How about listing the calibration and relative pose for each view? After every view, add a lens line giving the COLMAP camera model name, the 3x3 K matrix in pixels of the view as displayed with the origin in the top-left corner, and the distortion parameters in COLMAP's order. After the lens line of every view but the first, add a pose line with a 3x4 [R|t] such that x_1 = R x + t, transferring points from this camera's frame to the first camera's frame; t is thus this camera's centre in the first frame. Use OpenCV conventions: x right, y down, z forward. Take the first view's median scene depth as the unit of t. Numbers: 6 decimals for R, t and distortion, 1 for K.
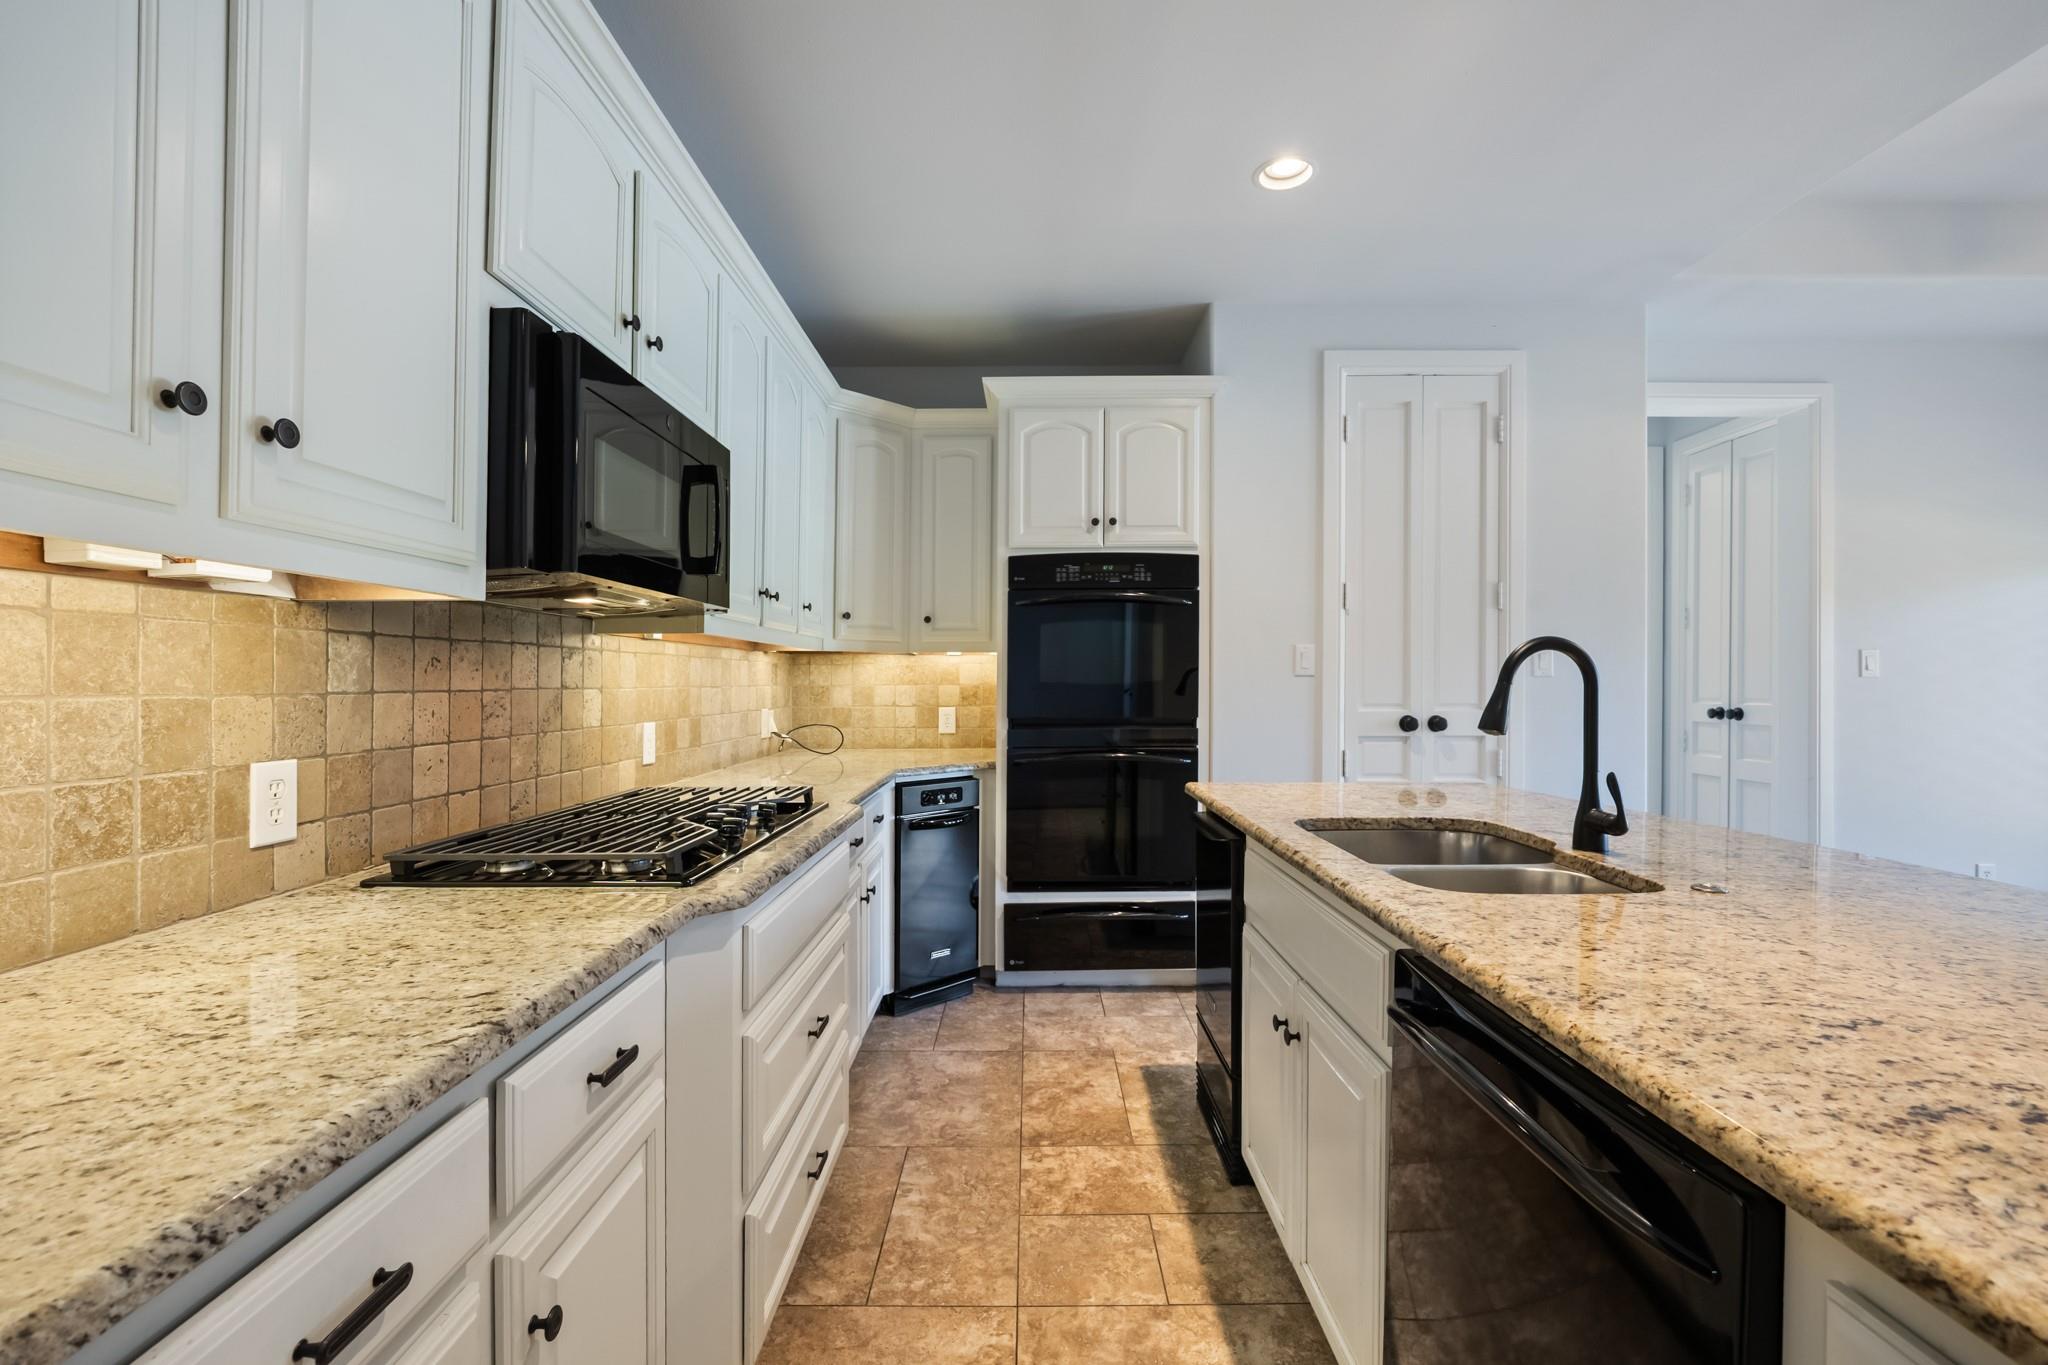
lens RADIAL K [[888.3, 0, 1038.2], [0, 888.3, 676.5], [0, 0, 1]] dist [-0.009742, 0.000422]
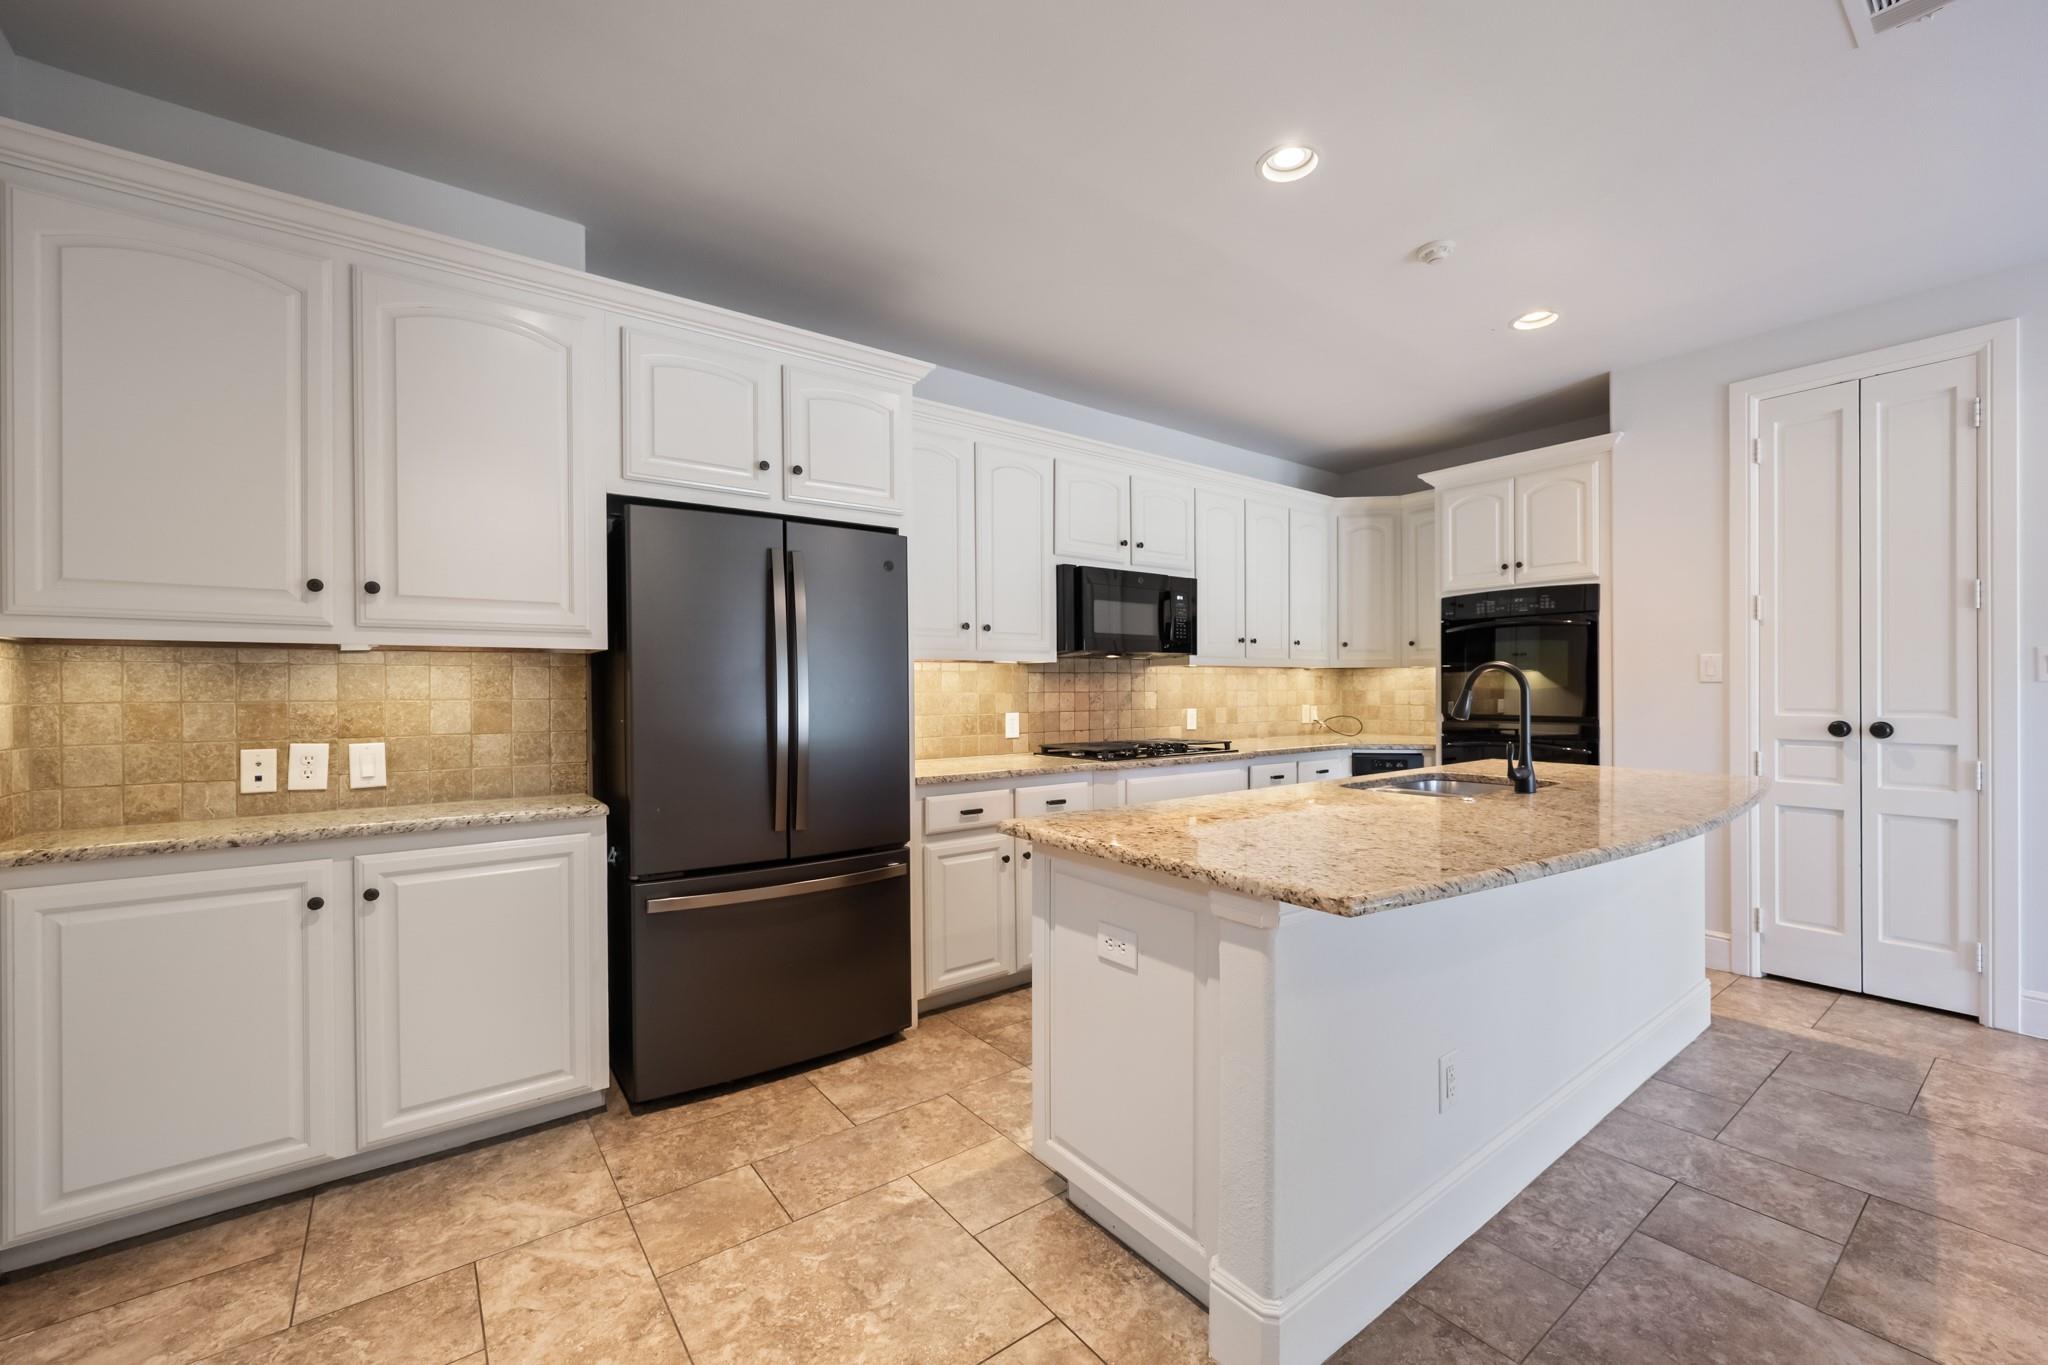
lens RADIAL K [[808.9, 0, 1033.3], [0, 808.9, 706.7], [0, 0, 1]] dist [0.000871, 0.000793]
pose [[0.613187, 0.017661, -0.789740, 0.592207], [0.006974, 0.999590, 0.027768, -0.004202], [0.789907, -0.022535, 0.612812, -0.299216]]
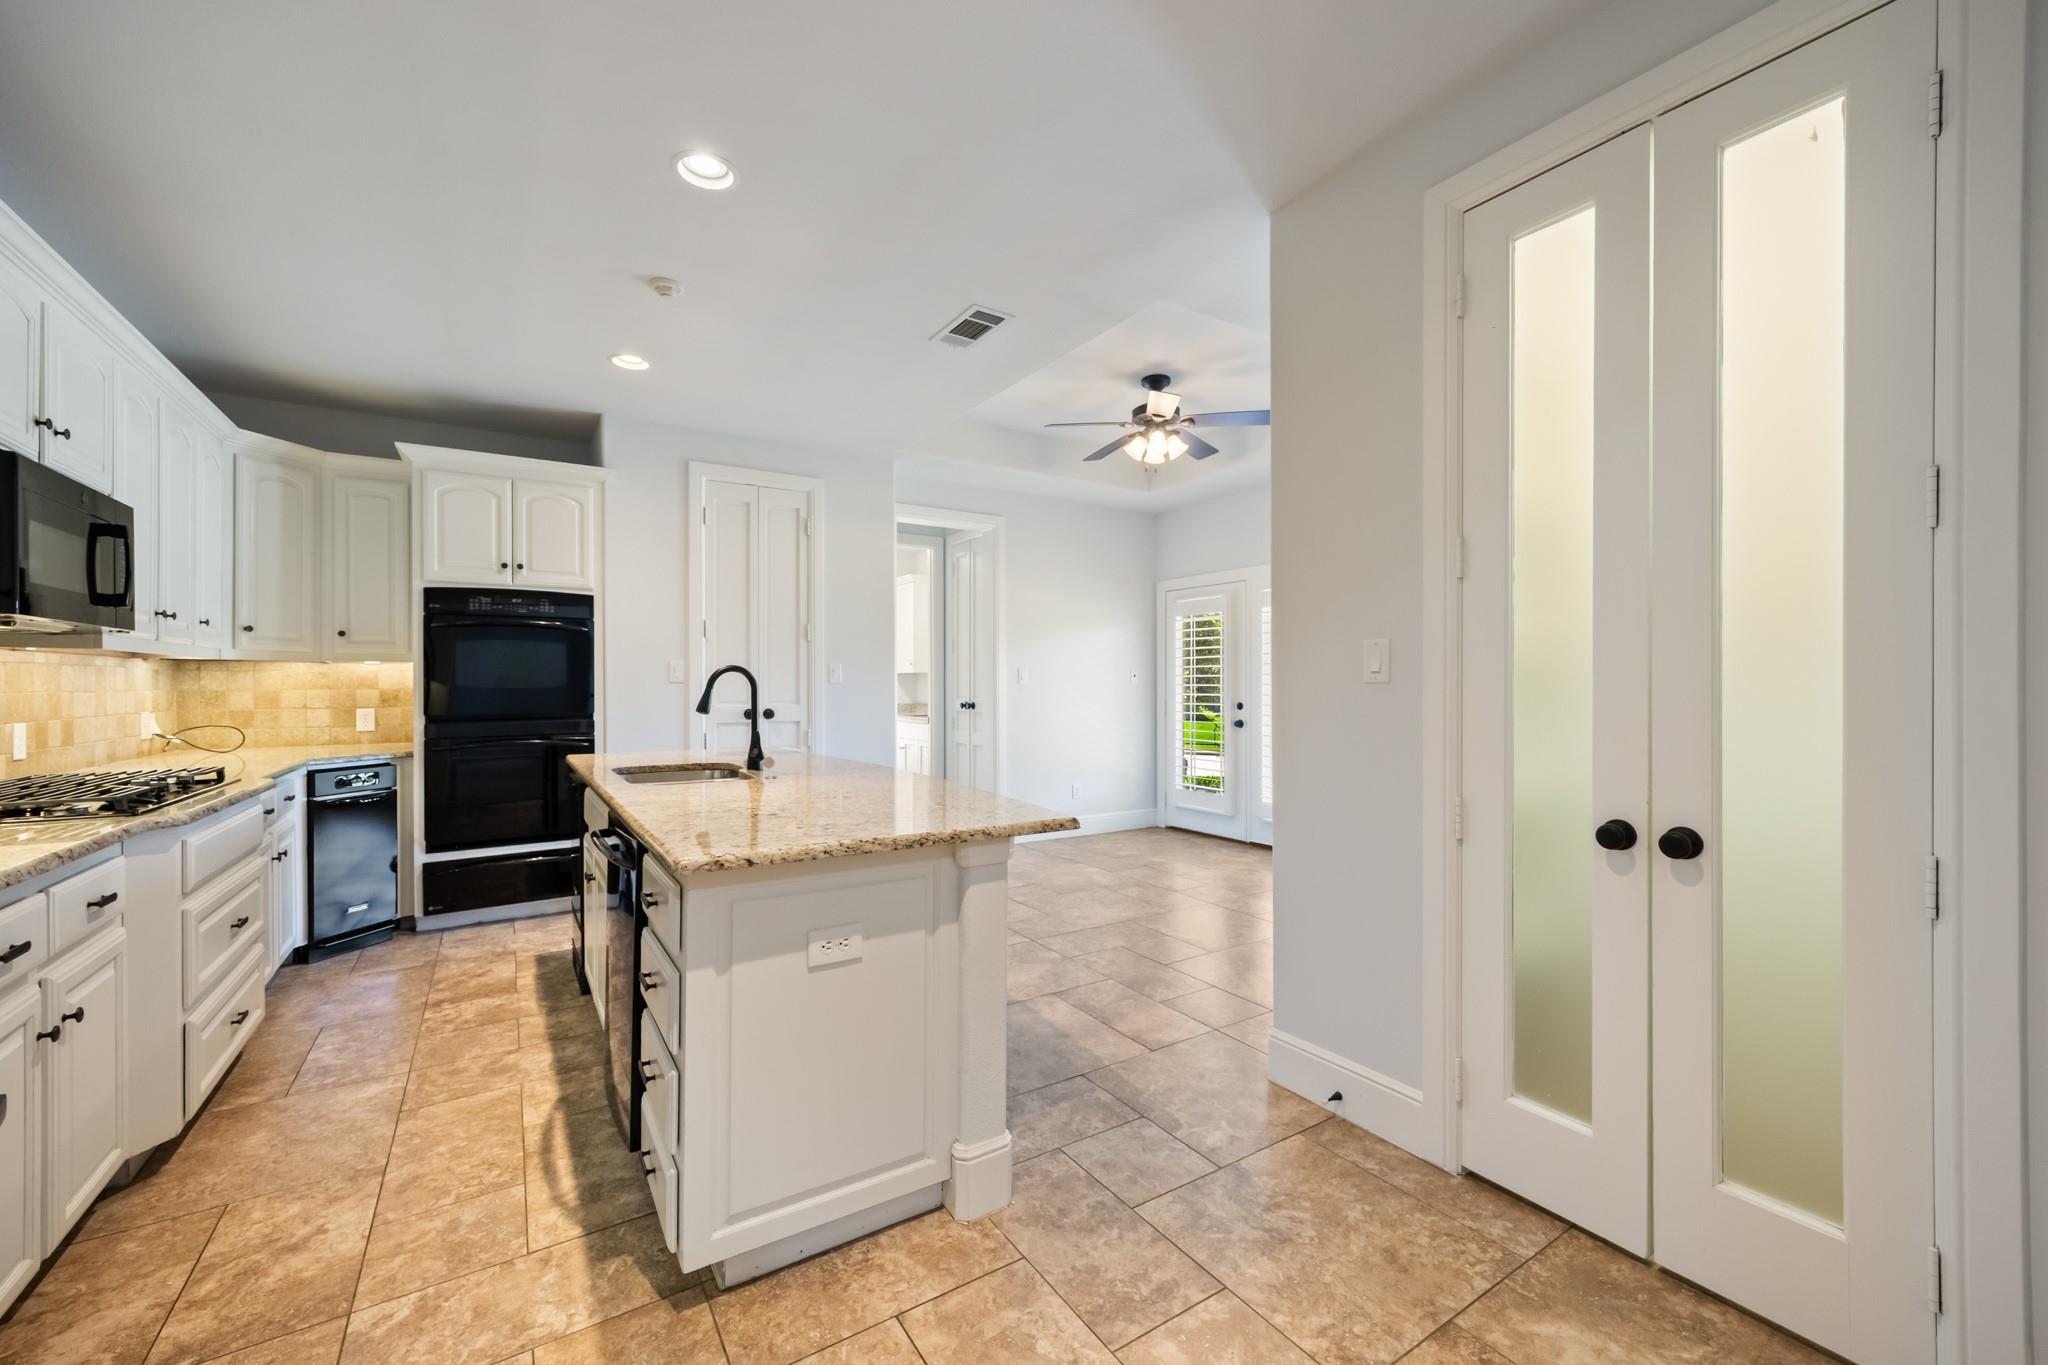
lens RADIAL K [[808.9, 0, 1022.3], [0, 808.9, 696.9], [0, 0, 1]] dist [0.000871, 0.000793]
pose [[0.844710, -0.007577, 0.535171, 0.069473], [-0.003408, 0.999803, 0.019535, -0.005152], [-0.535214, -0.018325, 0.844518, -0.432530]]
